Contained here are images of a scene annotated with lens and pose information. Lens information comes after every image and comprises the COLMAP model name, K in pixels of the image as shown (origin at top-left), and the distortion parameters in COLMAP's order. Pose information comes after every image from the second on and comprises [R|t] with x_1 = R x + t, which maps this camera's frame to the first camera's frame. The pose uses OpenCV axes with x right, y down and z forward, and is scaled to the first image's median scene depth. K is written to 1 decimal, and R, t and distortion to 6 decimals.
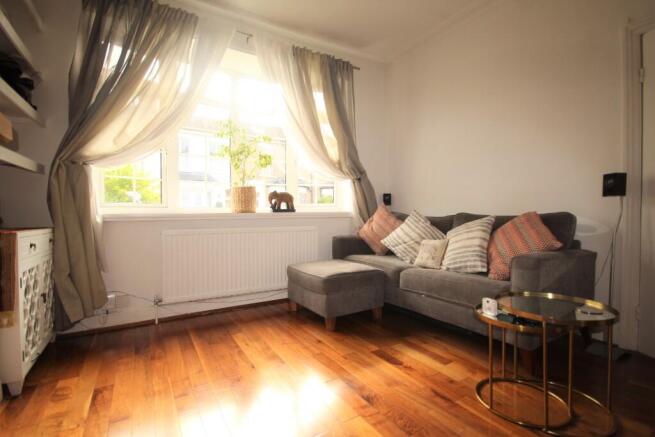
lens RADIAL K [[306.8, 0, 329.5], [0, 306.8, 217.9], [0, 0, 1]] dist [0.004154, -0.002019]
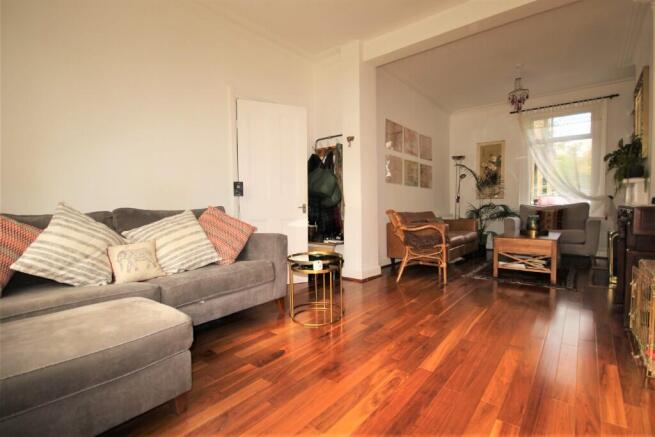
lens RADIAL K [[306.8, 0, 331.8], [0, 306.8, 221.7], [0, 0, 1]] dist [0.004154, -0.002019]
pose [[-0.323234, -0.033075, 0.945741, -0.574074], [0.038071, 0.998125, 0.047918, -0.000004], [-0.945553, 0.051494, -0.321369, 0.841957]]
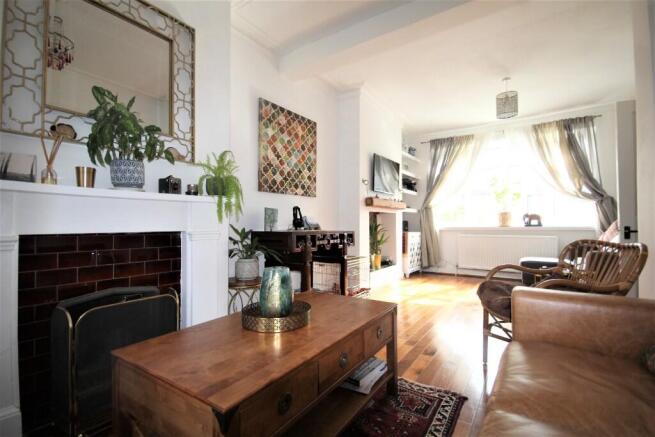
lens RADIAL K [[306.8, 0, 328.5], [0, 306.8, 220.5], [0, 0, 1]] dist [0.004154, -0.002019]
pose [[0.408907, -0.012729, -0.912487, 1.126589], [-0.017827, 0.999600, -0.021933, 0.005546], [0.912402, 0.025235, 0.408517, -0.790210]]
